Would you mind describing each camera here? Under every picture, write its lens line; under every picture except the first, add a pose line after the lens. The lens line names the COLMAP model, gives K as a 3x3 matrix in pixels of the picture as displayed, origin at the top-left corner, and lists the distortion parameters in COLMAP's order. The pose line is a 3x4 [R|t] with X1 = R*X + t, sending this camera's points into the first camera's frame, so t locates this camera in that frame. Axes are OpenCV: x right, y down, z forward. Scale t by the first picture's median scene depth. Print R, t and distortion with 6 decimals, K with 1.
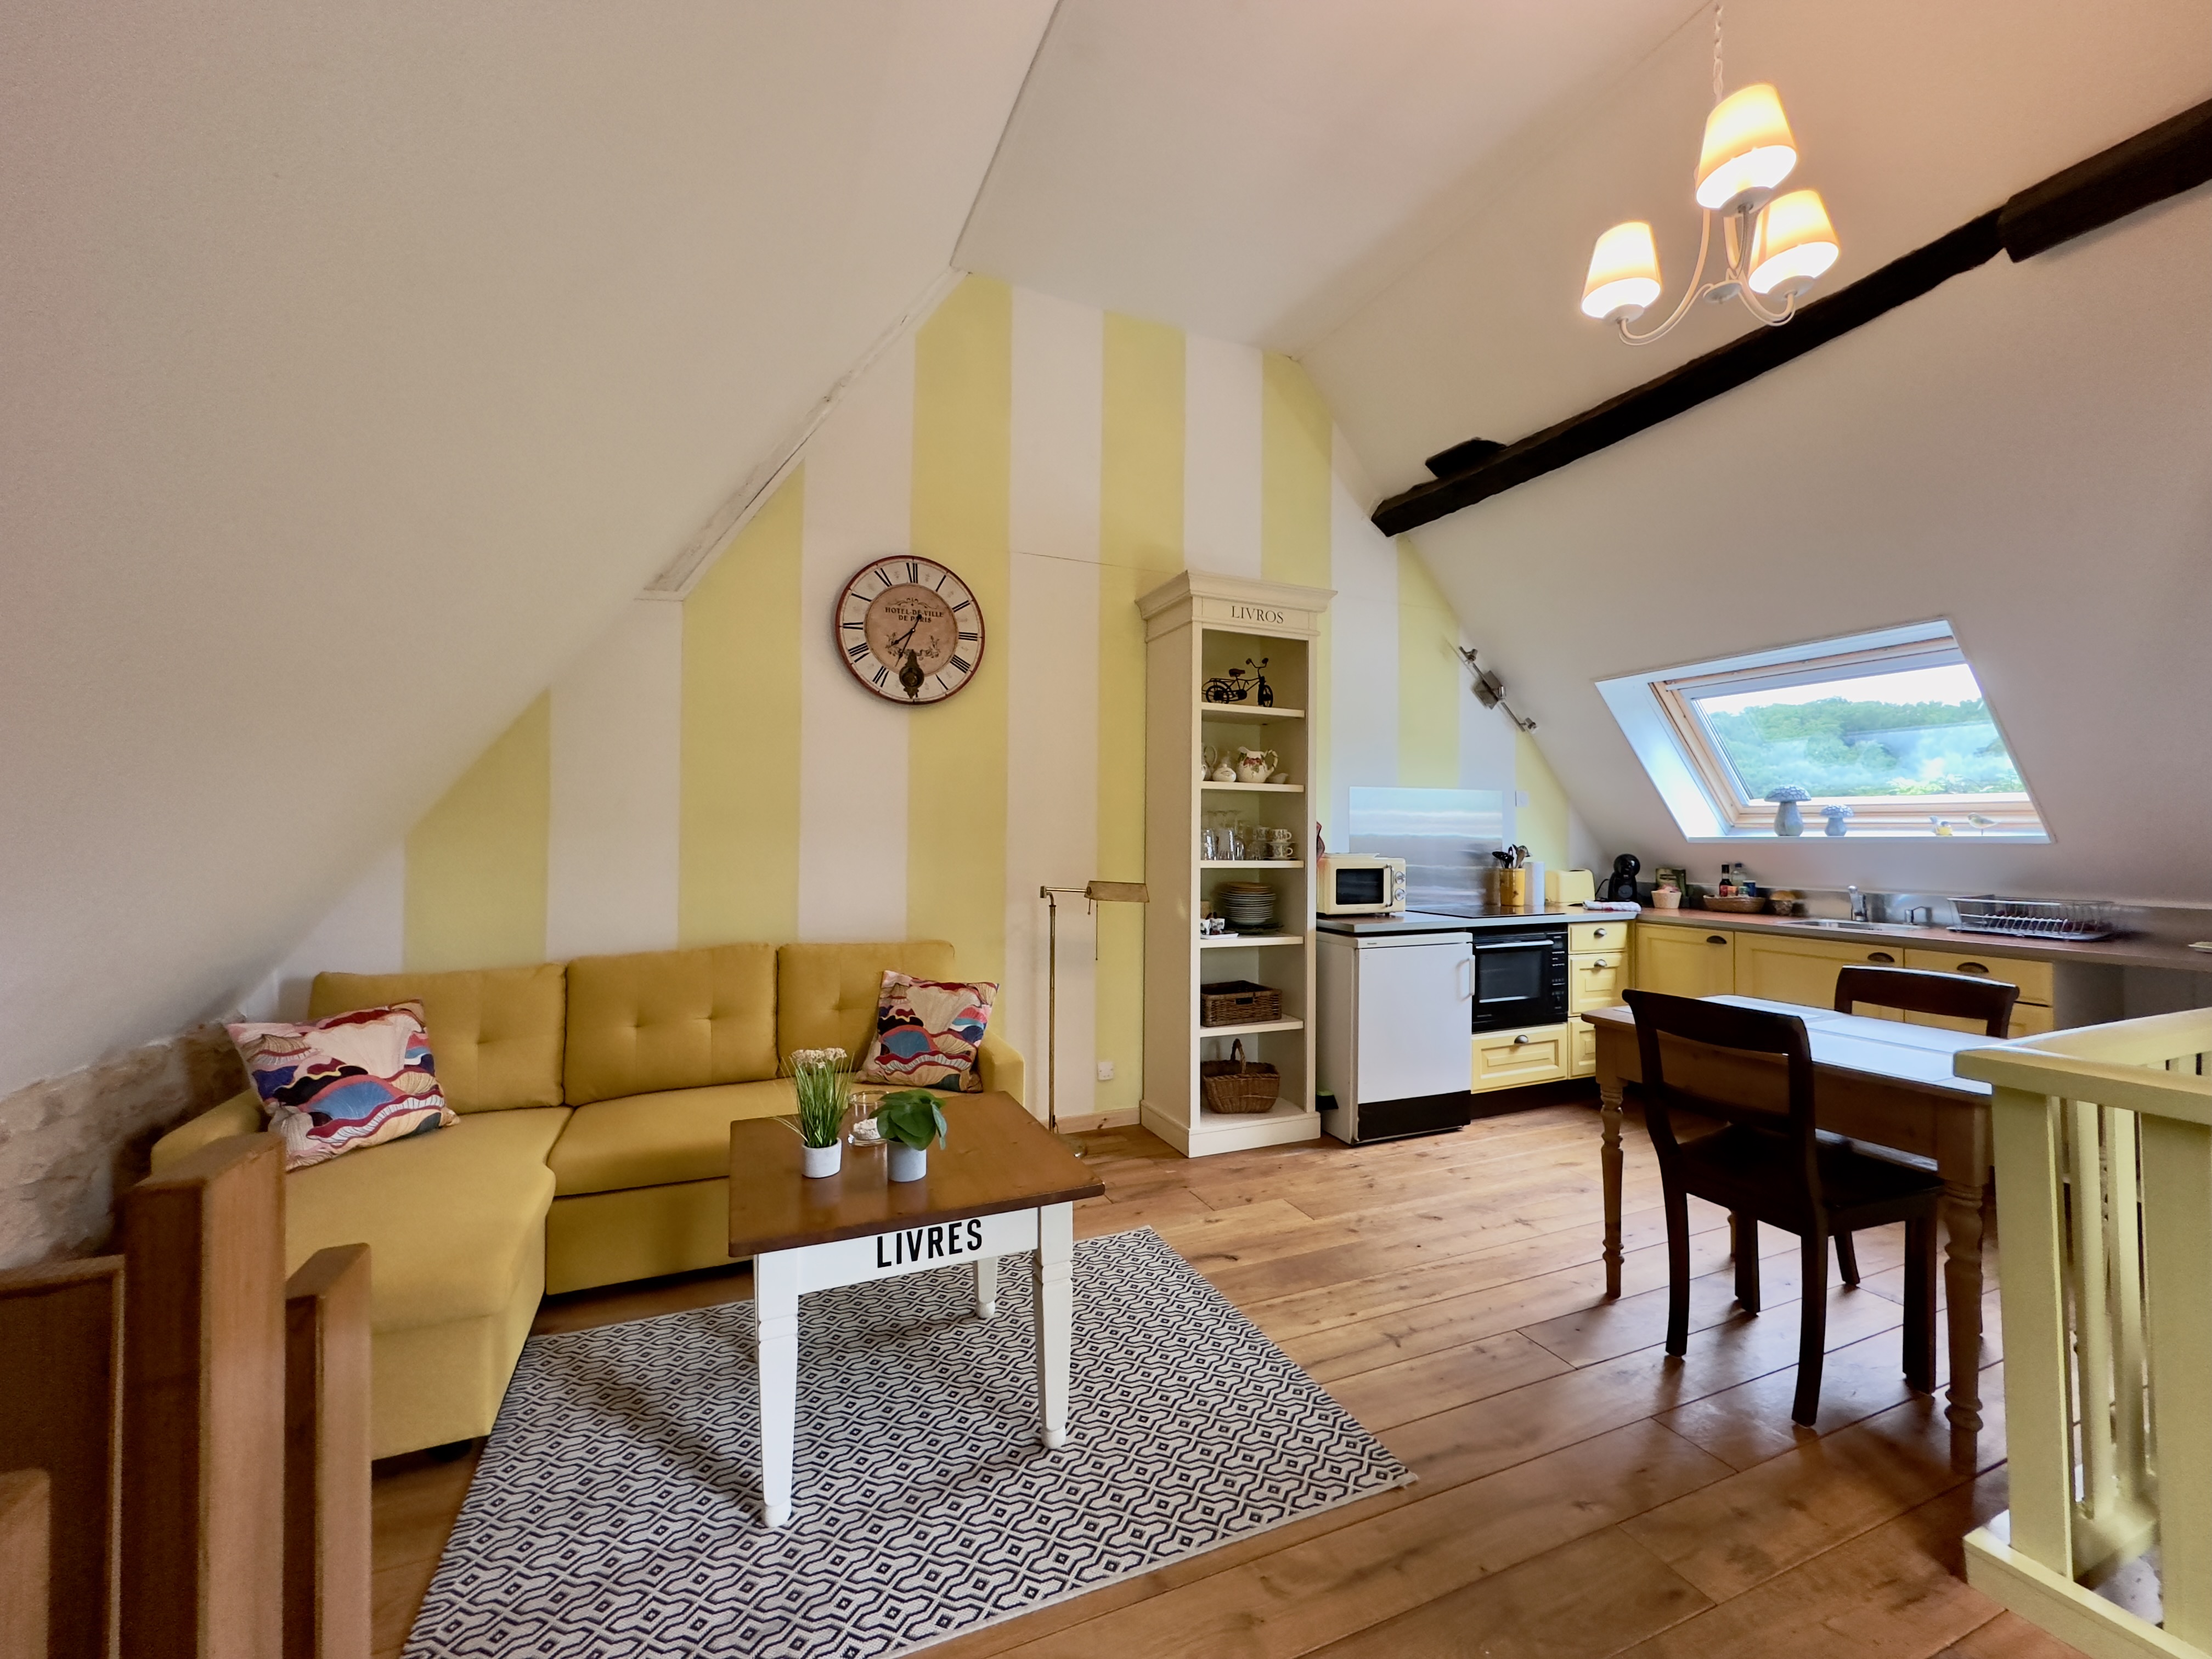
lens RADIAL K [[892.3, 0, 1097.6], [0, 892.3, 819.8], [0, 0, 1]] dist [-0.002831, 0.000764]
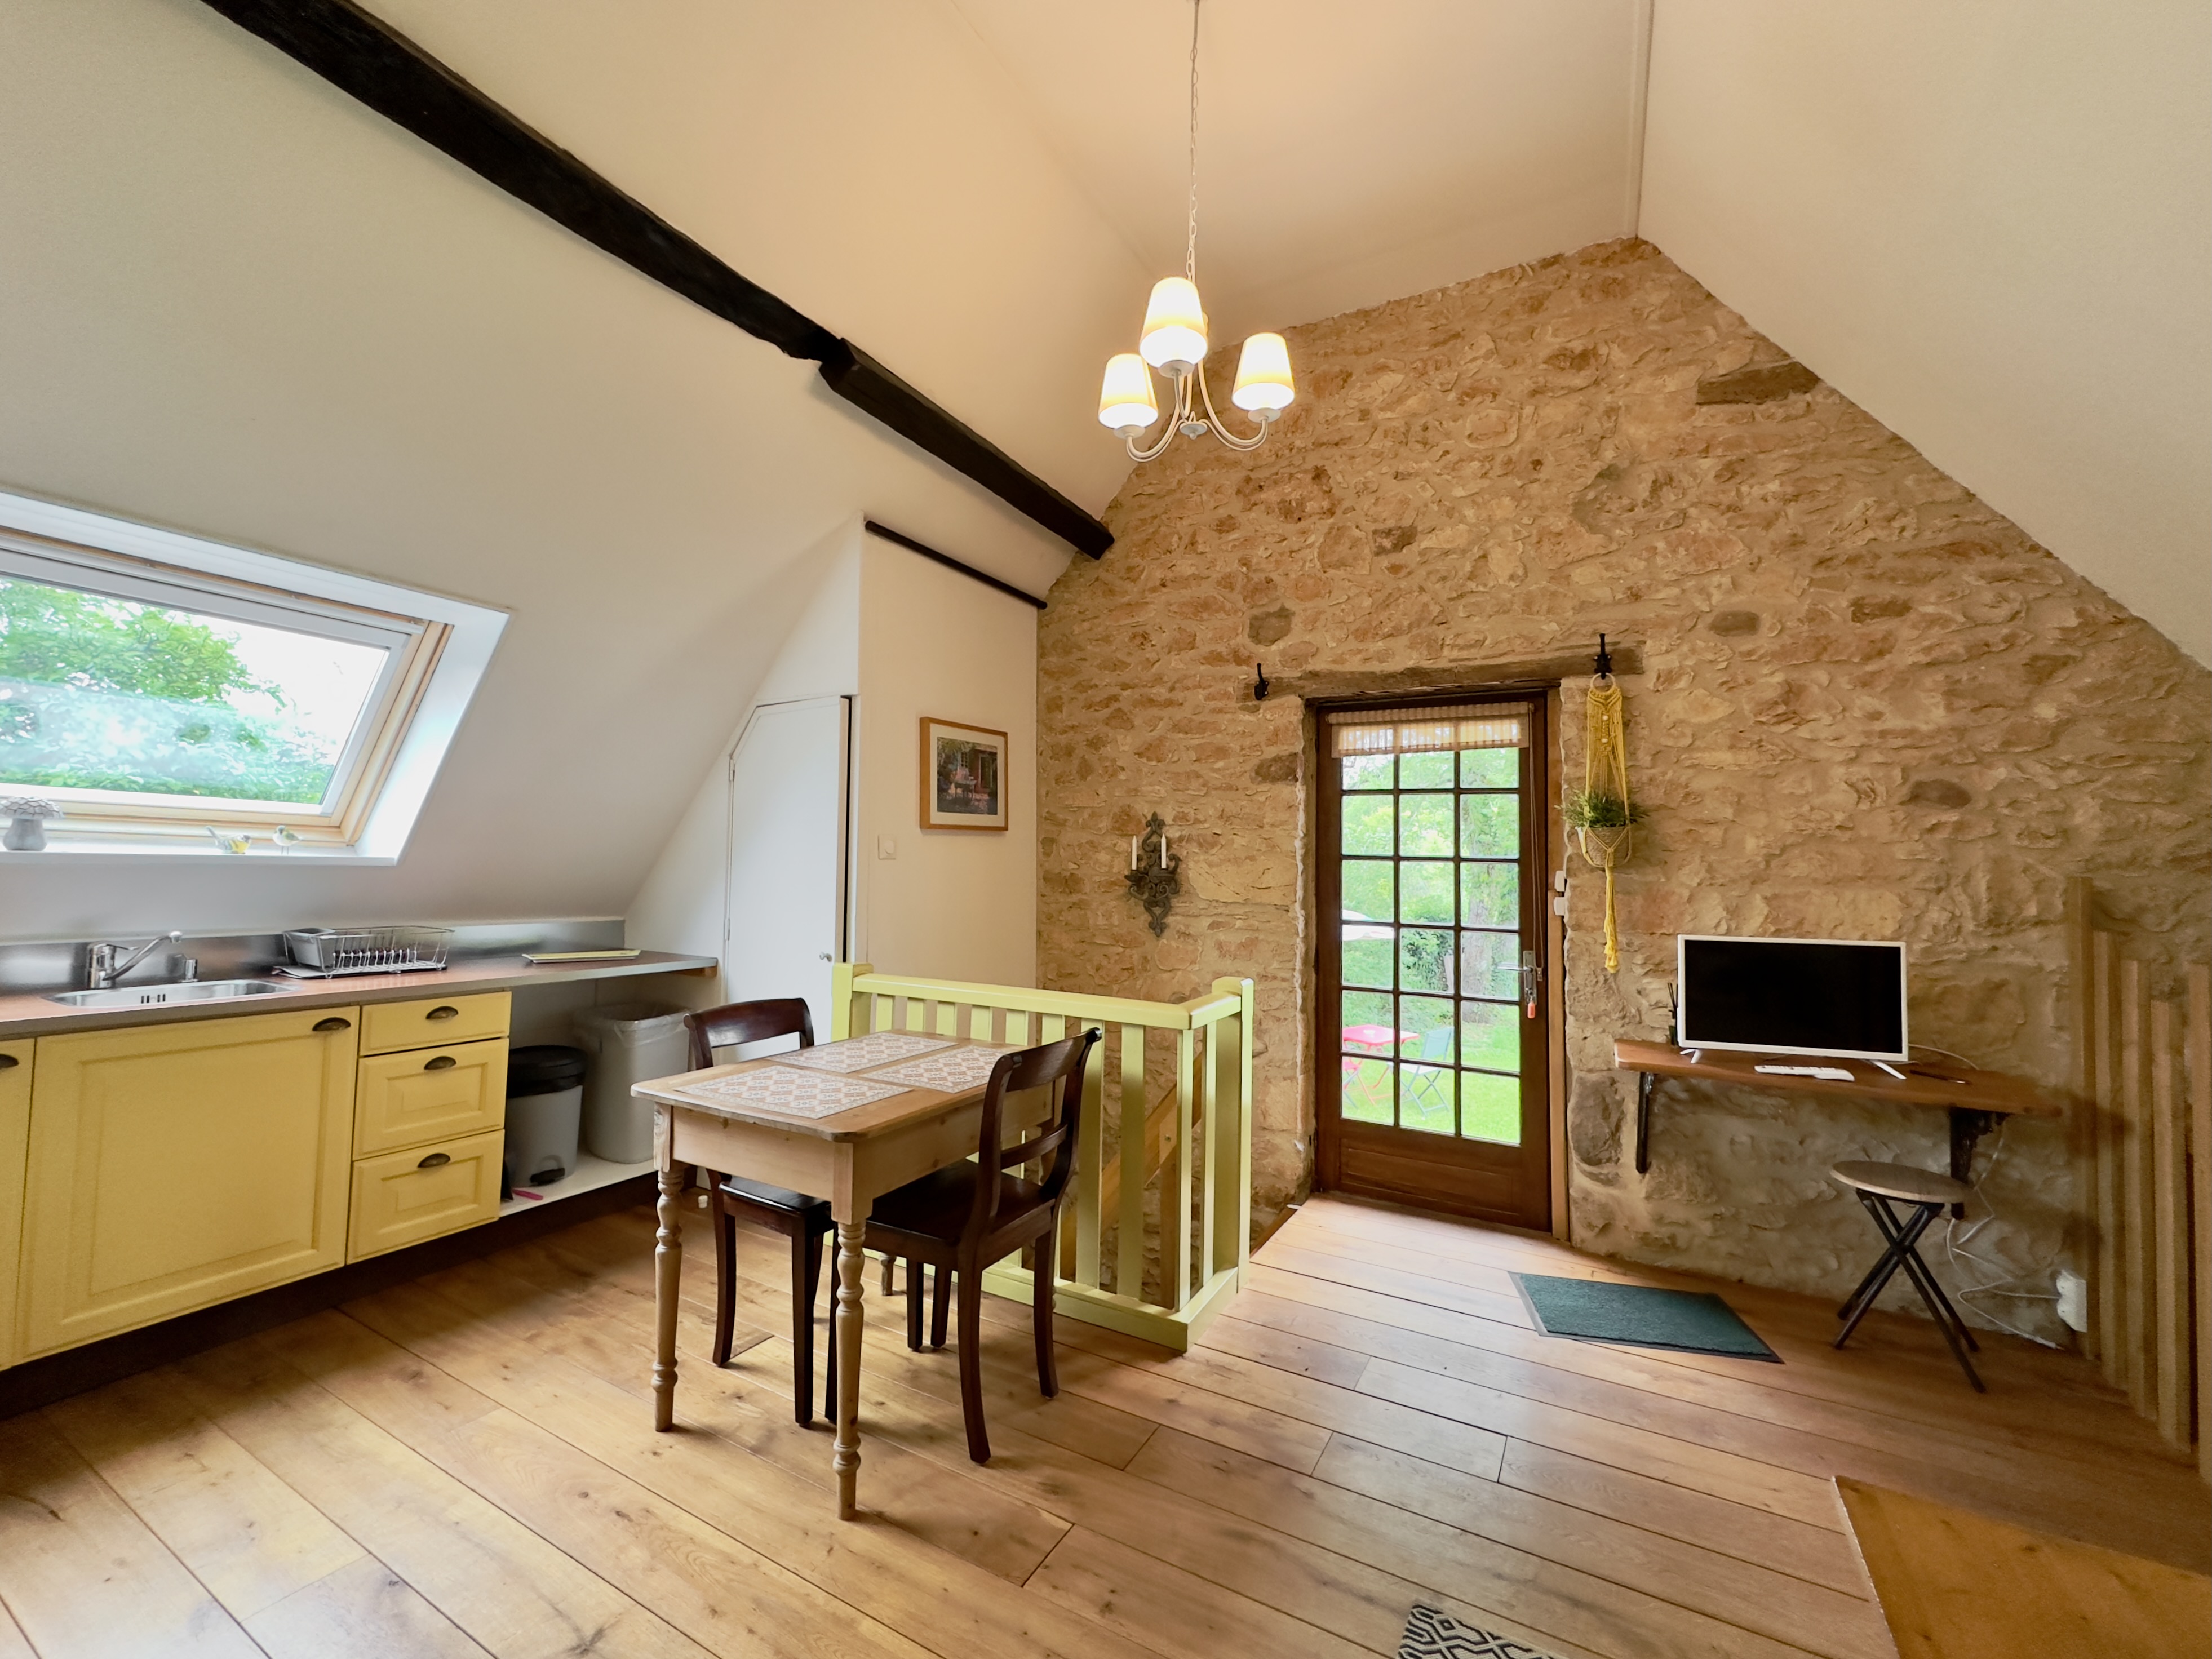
lens RADIAL K [[892.2, 0, 1105.8], [0, 892.2, 837.6], [0, 0, 1]] dist [-0.002831, 0.000764]
pose [[-0.595126, 0.027268, 0.803170, -0.099776], [-0.030341, 0.997949, -0.056364, 0.027563], [-0.803060, -0.057913, -0.593078, 0.996058]]
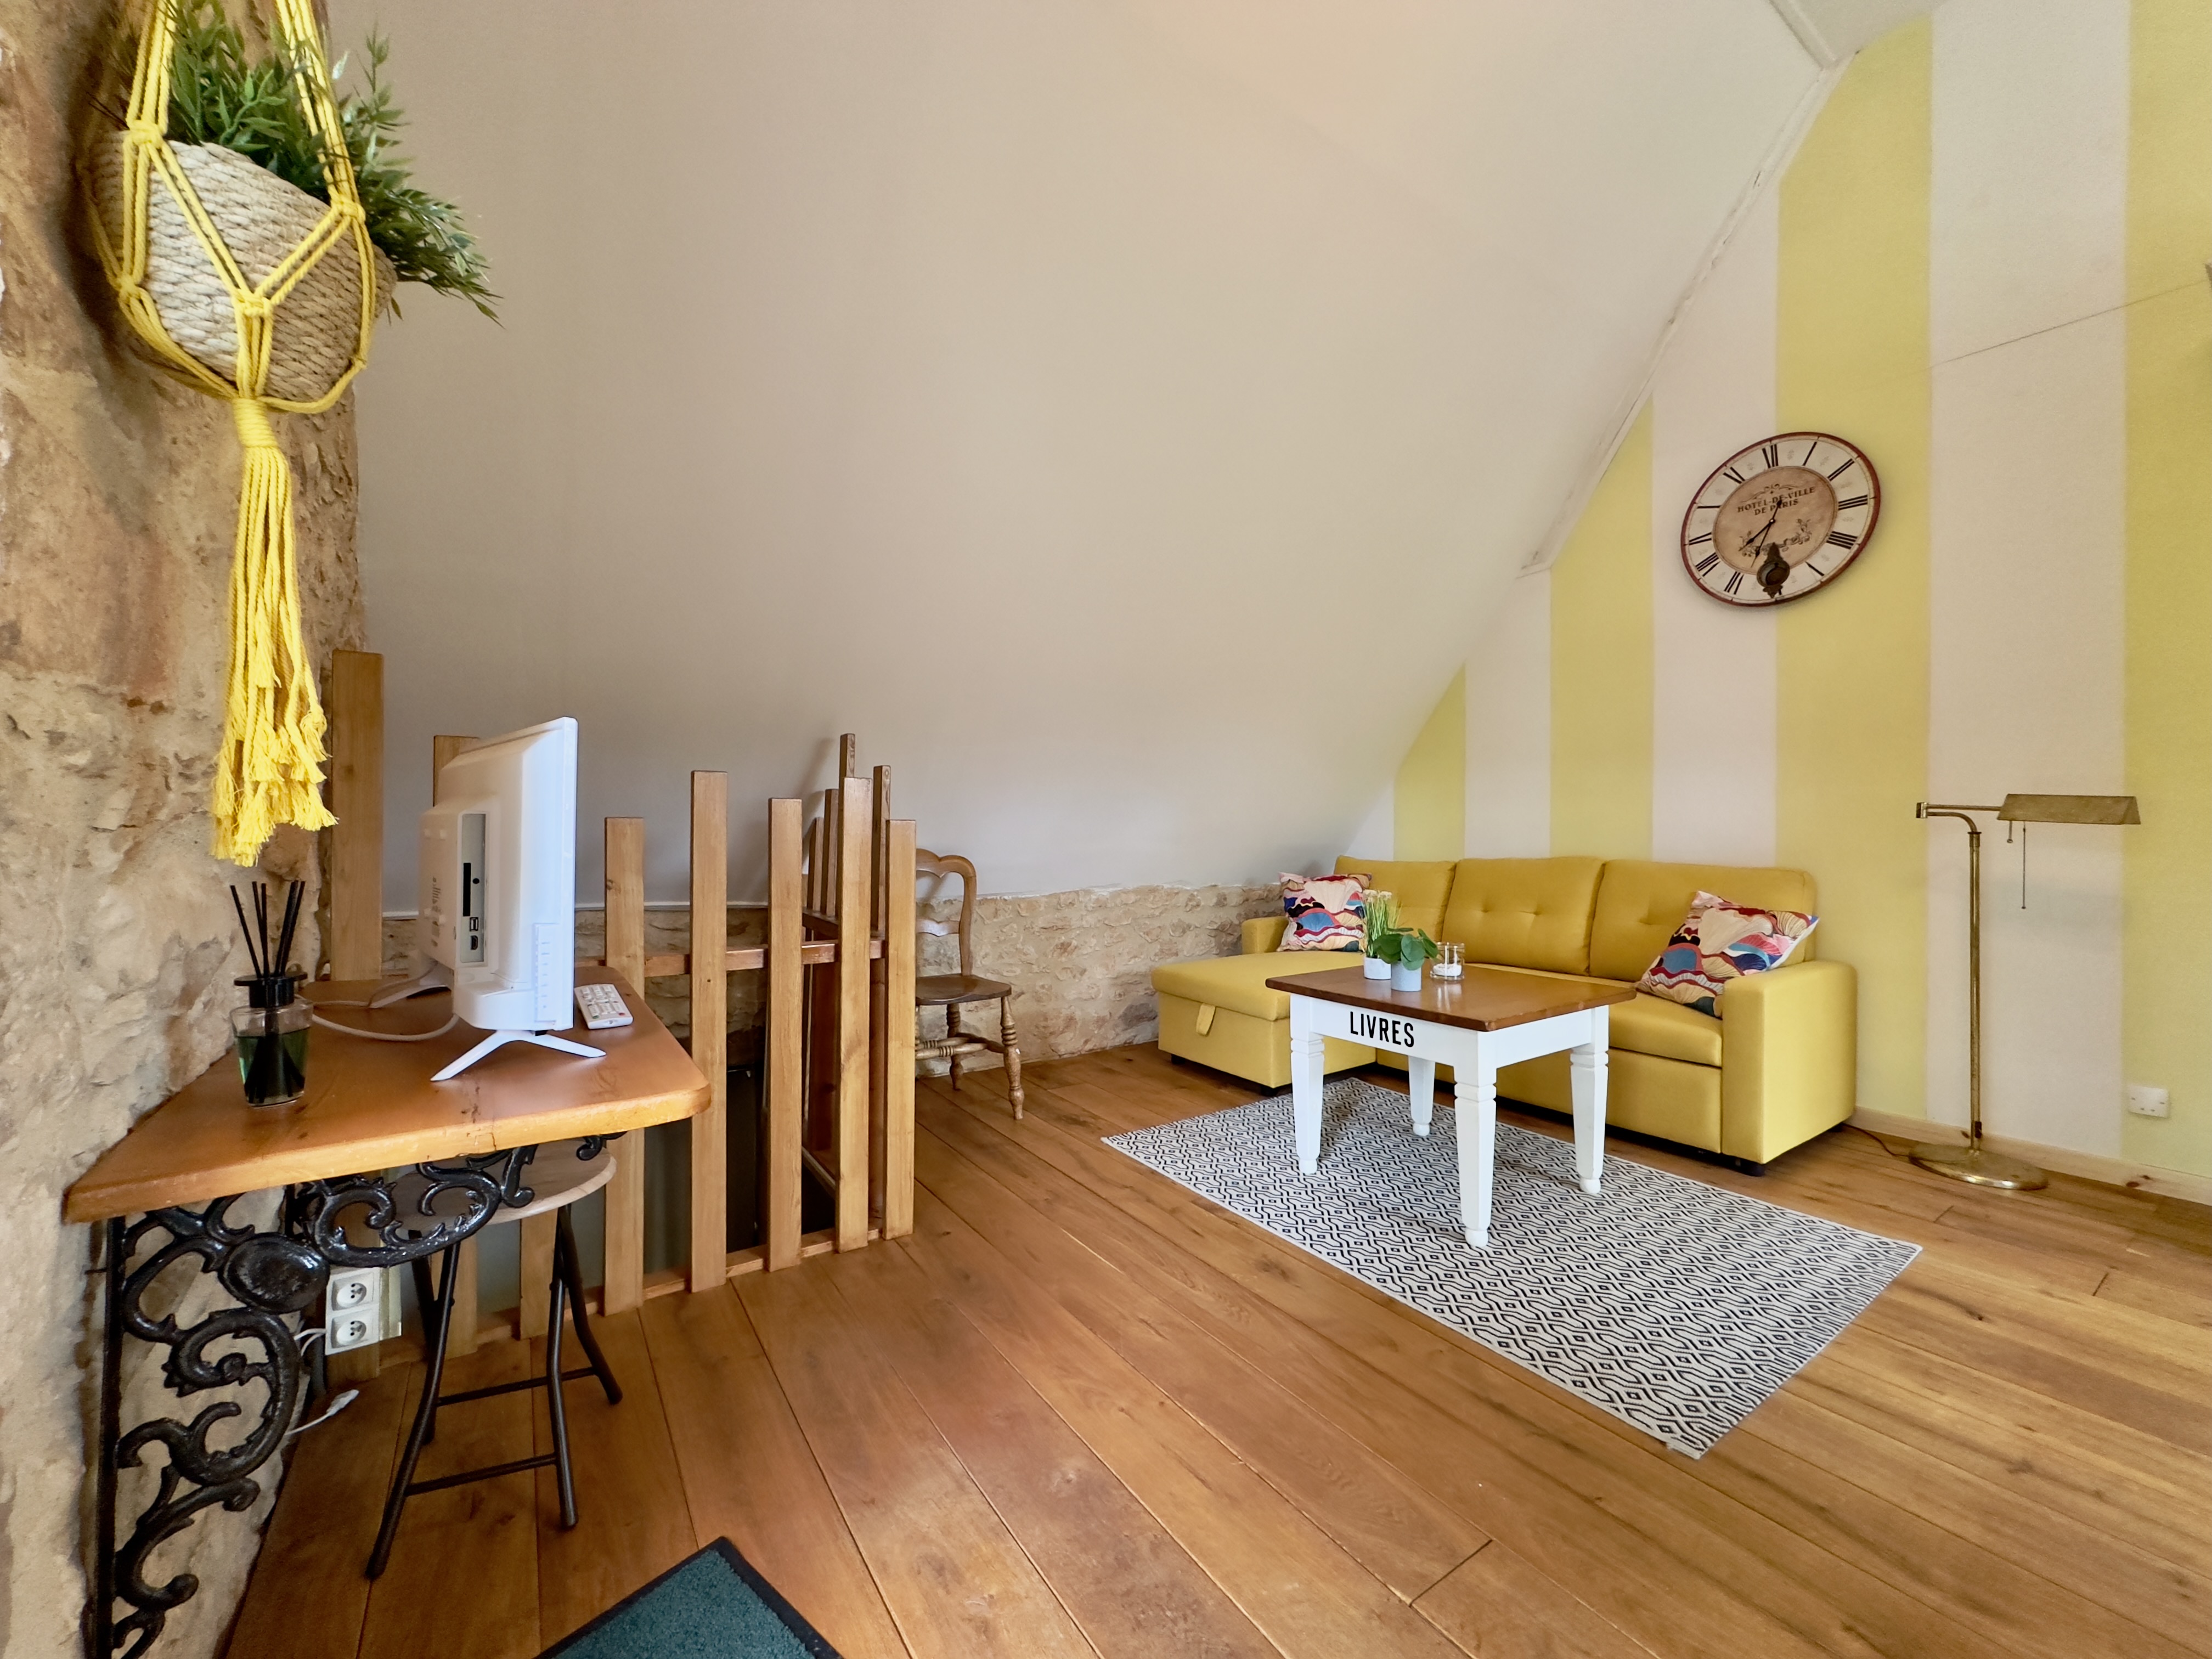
lens RADIAL K [[892.3, 0, 1098.2], [0, 892.3, 828.8], [0, 0, 1]] dist [-0.002831, 0.000764]
pose [[0.188292, -0.002054, -0.982111, 0.585637], [0.015918, 0.999873, 0.000961, 0.090194], [0.981984, -0.015814, 0.188301, 0.182366]]
